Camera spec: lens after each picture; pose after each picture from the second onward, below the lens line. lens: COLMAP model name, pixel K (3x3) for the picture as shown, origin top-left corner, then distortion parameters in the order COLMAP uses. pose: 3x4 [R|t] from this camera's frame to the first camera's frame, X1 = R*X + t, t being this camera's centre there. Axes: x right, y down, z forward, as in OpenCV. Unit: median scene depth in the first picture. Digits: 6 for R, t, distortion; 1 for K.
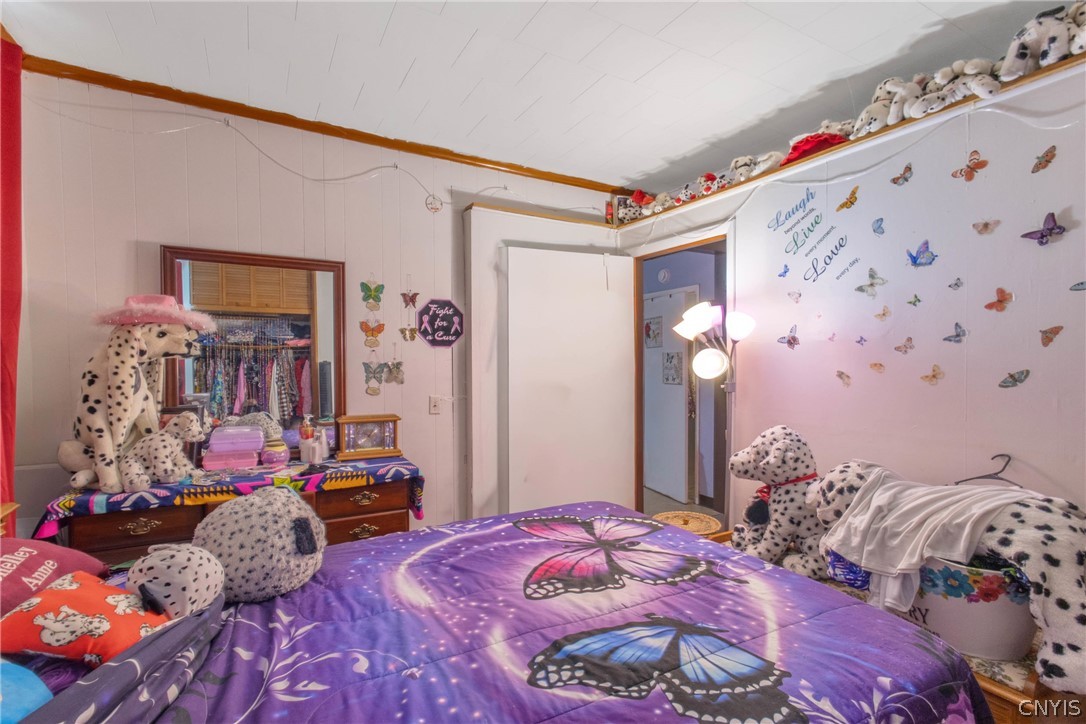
lens RADIAL K [[500.4, 0, 543.0], [0, 500.4, 362.0], [0, 0, 1]] dist [-0.001322, 0.000200]
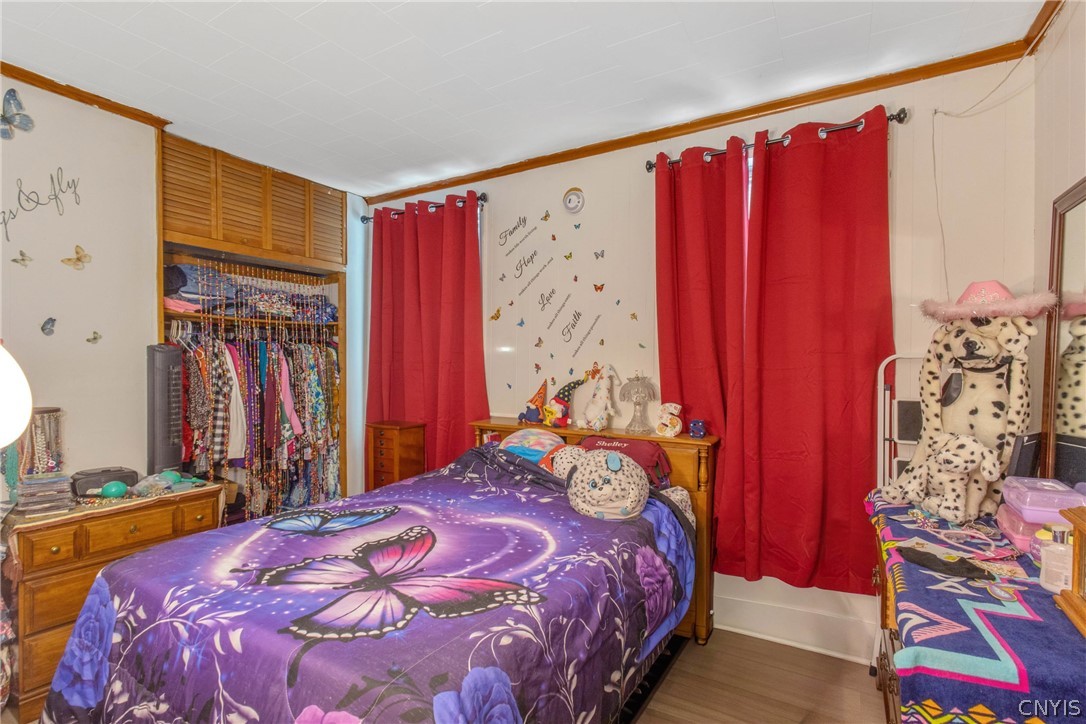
lens RADIAL K [[500.4, 0, 543.0], [0, 500.4, 362.0], [0, 0, 1]] dist [-0.001322, 0.000200]
pose [[-0.861331, -0.002531, -0.508038, 0.373668], [-0.006687, 0.999957, 0.006356, -0.016089], [0.508001, 0.008872, -0.861311, 2.218667]]
